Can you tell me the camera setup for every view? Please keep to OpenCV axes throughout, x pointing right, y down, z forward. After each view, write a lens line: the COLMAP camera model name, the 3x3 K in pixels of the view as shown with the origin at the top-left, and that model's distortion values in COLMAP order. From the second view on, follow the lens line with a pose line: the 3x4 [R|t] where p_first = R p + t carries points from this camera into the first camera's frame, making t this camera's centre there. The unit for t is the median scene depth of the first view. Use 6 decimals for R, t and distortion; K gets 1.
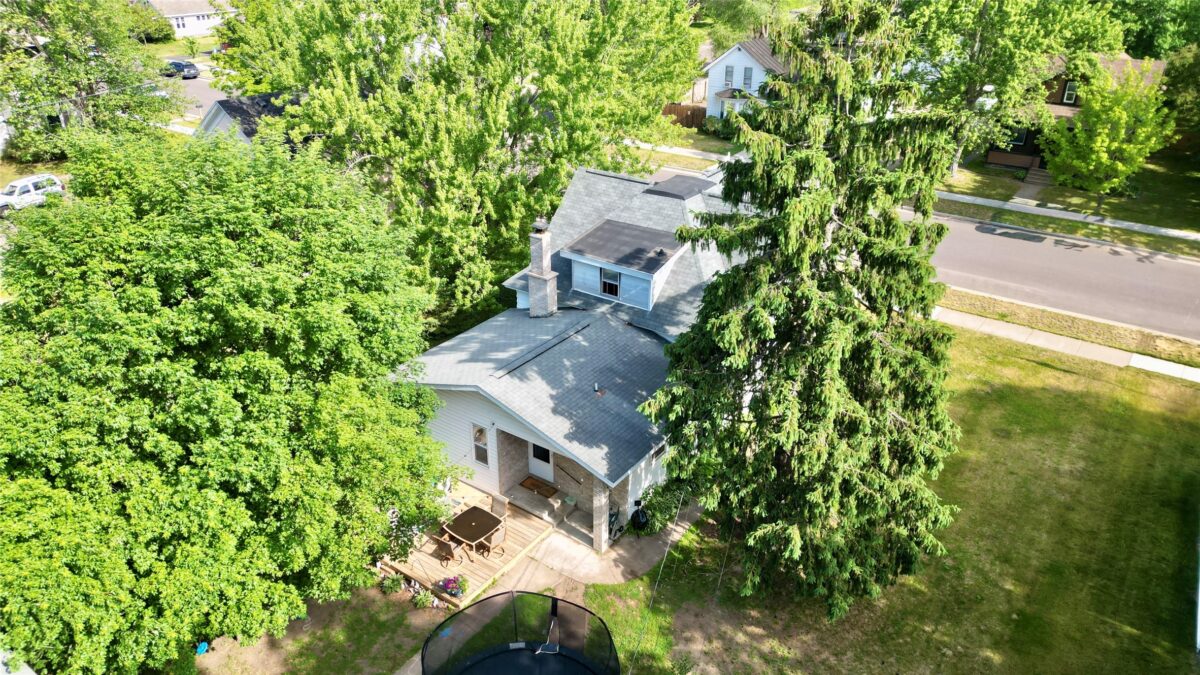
lens RADIAL K [[836.6, 0, 594.6], [0, 836.6, 330.7], [0, 0, 1]] dist [0.087993, -0.093639]
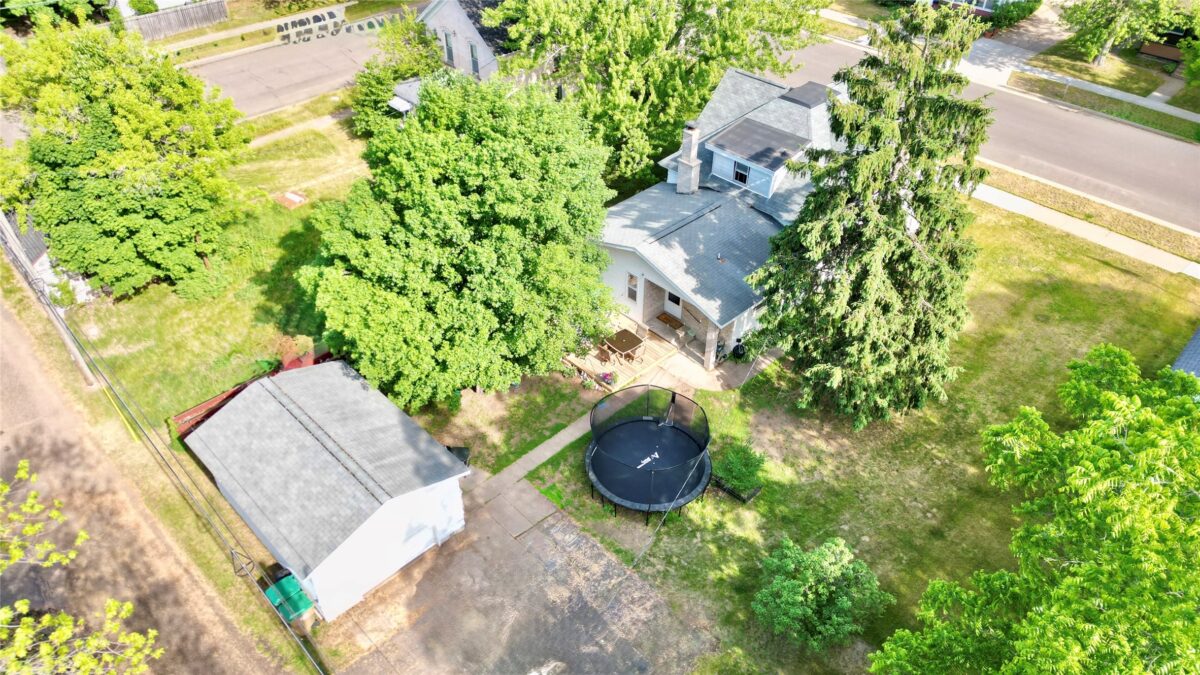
lens RADIAL K [[836.6, 0, 594.6], [0, 836.6, 330.7], [0, 0, 1]] dist [0.087993, -0.093639]
pose [[0.982467, 0.115703, -0.146191, 0.018875], [-0.082499, 0.972982, 0.215636, -0.104939], [0.167192, -0.199795, 0.965468, -0.443621]]
